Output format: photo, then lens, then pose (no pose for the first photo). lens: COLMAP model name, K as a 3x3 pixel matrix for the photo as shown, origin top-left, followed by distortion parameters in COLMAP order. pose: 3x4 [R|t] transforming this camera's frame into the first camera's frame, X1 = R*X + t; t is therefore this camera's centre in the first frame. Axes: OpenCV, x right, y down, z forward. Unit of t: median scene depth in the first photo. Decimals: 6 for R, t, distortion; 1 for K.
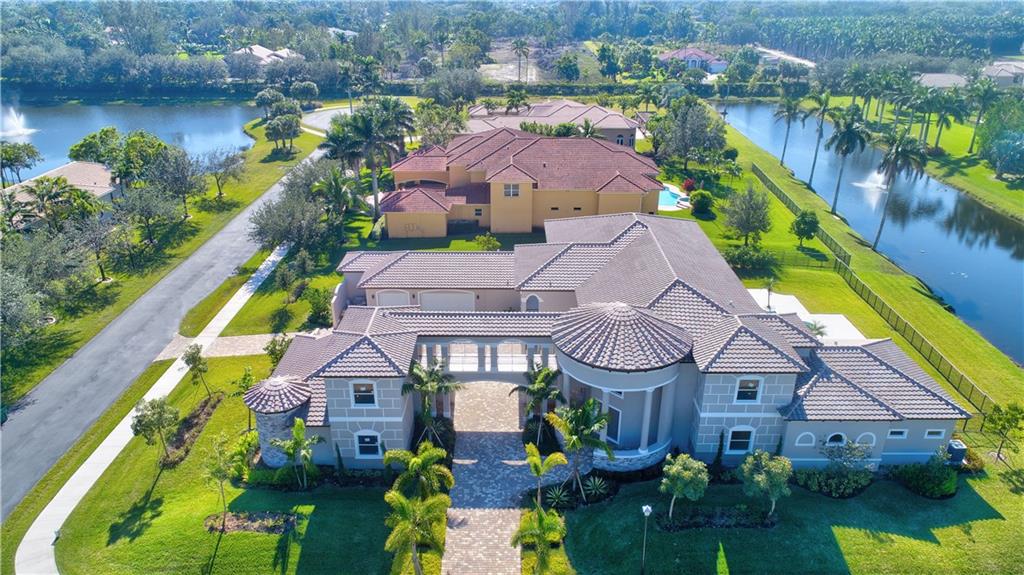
lens RADIAL K [[729.4, 0, 512.0], [0, 729.4, 287.5], [0, 0, 1]] dist [0.002360, -0.001149]
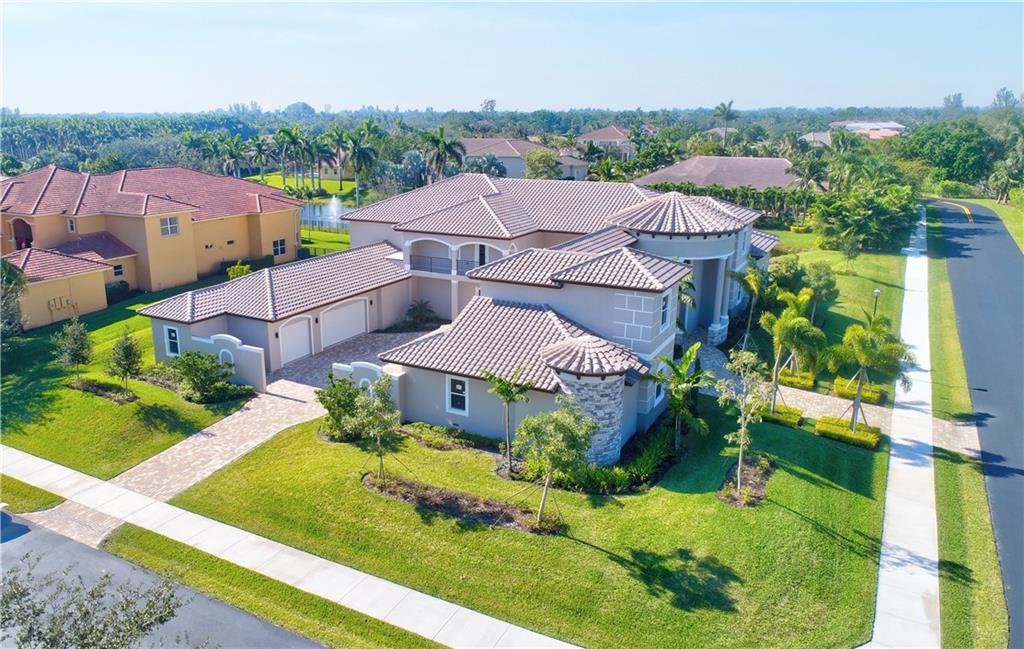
lens RADIAL K [[773.7, 0, 464.4], [0, 773.7, 325.2], [0, 0, 1]] dist [0.000733, -0.001466]
pose [[0.486079, -0.230144, 0.843066, -1.008790], [0.344455, 0.937058, 0.057203, 0.032336], [-0.803167, 0.262593, 0.534759, 0.708234]]
